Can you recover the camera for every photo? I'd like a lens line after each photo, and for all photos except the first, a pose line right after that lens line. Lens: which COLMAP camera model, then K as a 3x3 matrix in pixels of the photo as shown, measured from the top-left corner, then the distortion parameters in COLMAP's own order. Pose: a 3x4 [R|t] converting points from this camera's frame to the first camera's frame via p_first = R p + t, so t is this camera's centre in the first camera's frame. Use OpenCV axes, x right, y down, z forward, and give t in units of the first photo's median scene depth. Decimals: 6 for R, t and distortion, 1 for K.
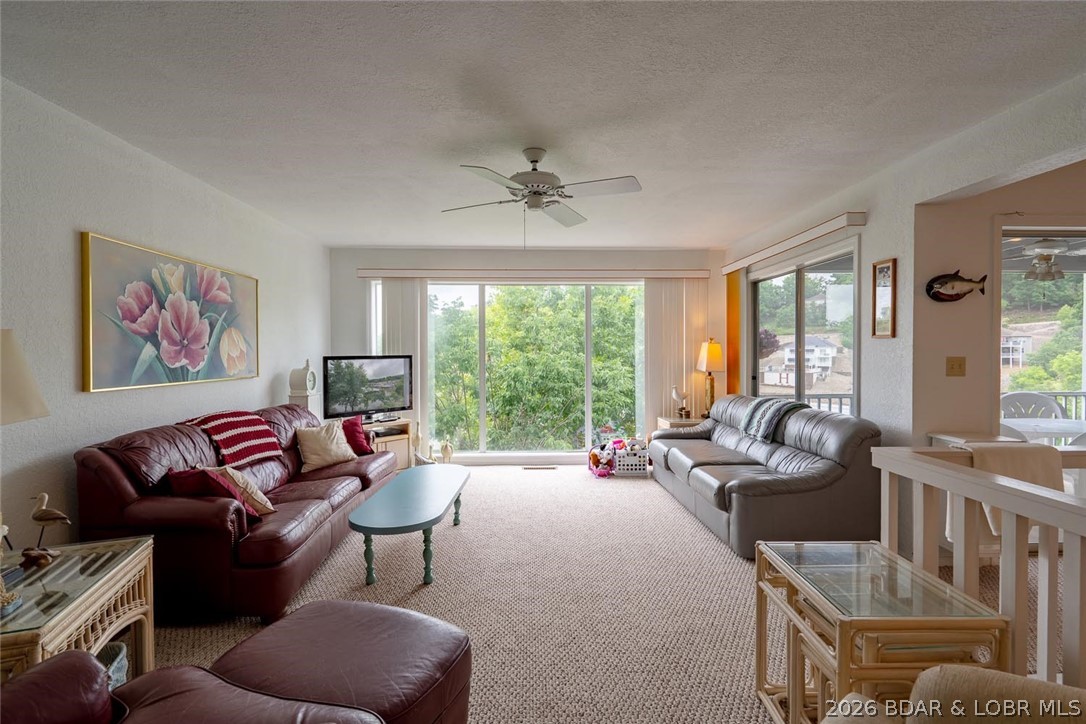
lens RADIAL K [[501.9, 0, 546.4], [0, 501.9, 360.9], [0, 0, 1]] dist [0.000860, 0.001450]
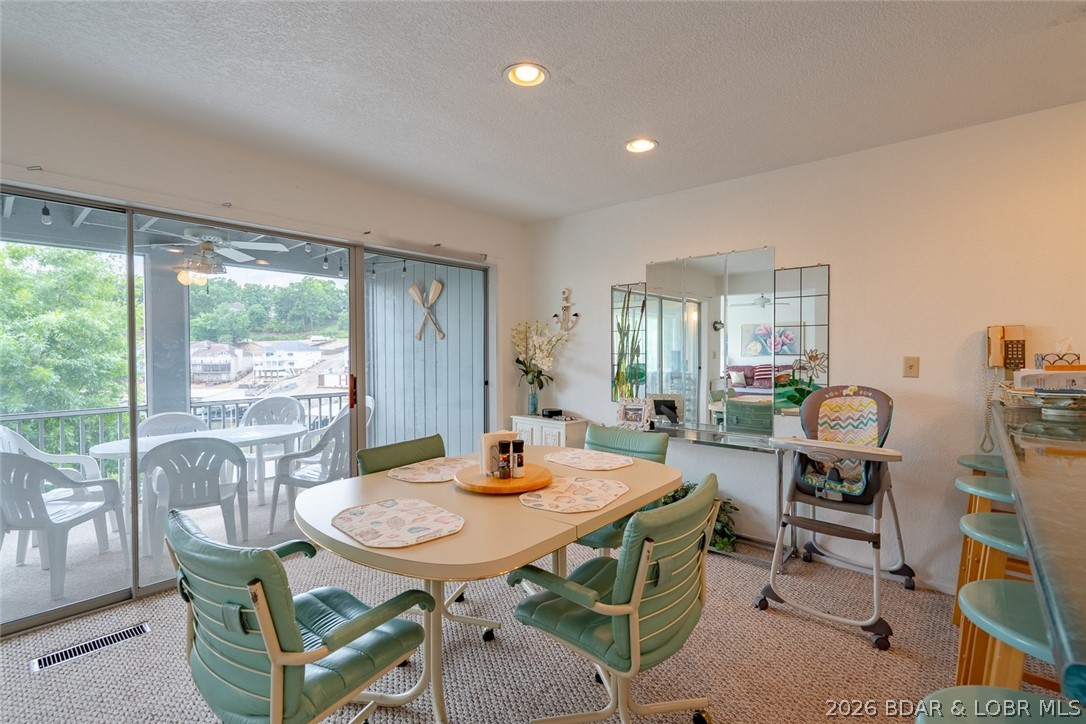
lens RADIAL K [[495.0, 0, 543.3], [0, 495.0, 360.1], [0, 0, 1]] dist [-0.004591, 0.000360]
pose [[0.679908, -0.012397, 0.733193, 1.101195], [0.017296, 0.999850, 0.000867, 0.002319], [-0.733094, 0.012091, 0.680020, -0.026257]]
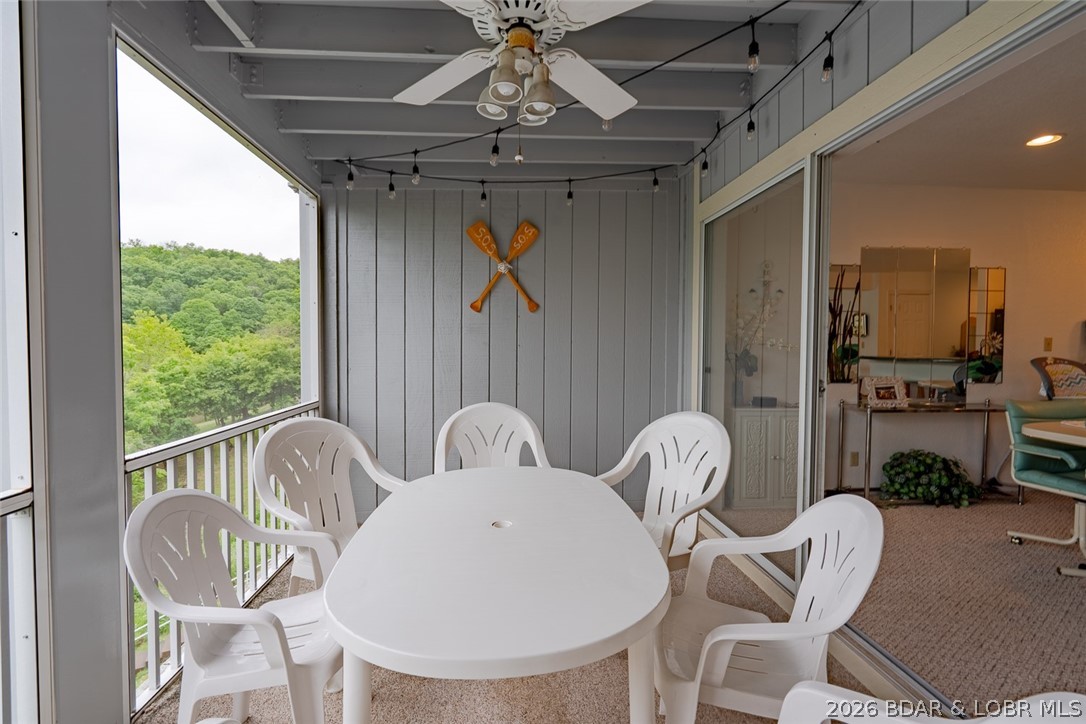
lens RADIAL K [[501.9, 0, 546.4], [0, 501.9, 360.9], [0, 0, 1]] dist [0.000860, 0.001450]
pose [[-0.054626, -0.028189, 0.998109, 0.937303], [0.018869, 0.999394, 0.029258, 0.006614], [-0.998329, 0.020431, -0.054061, 1.461842]]
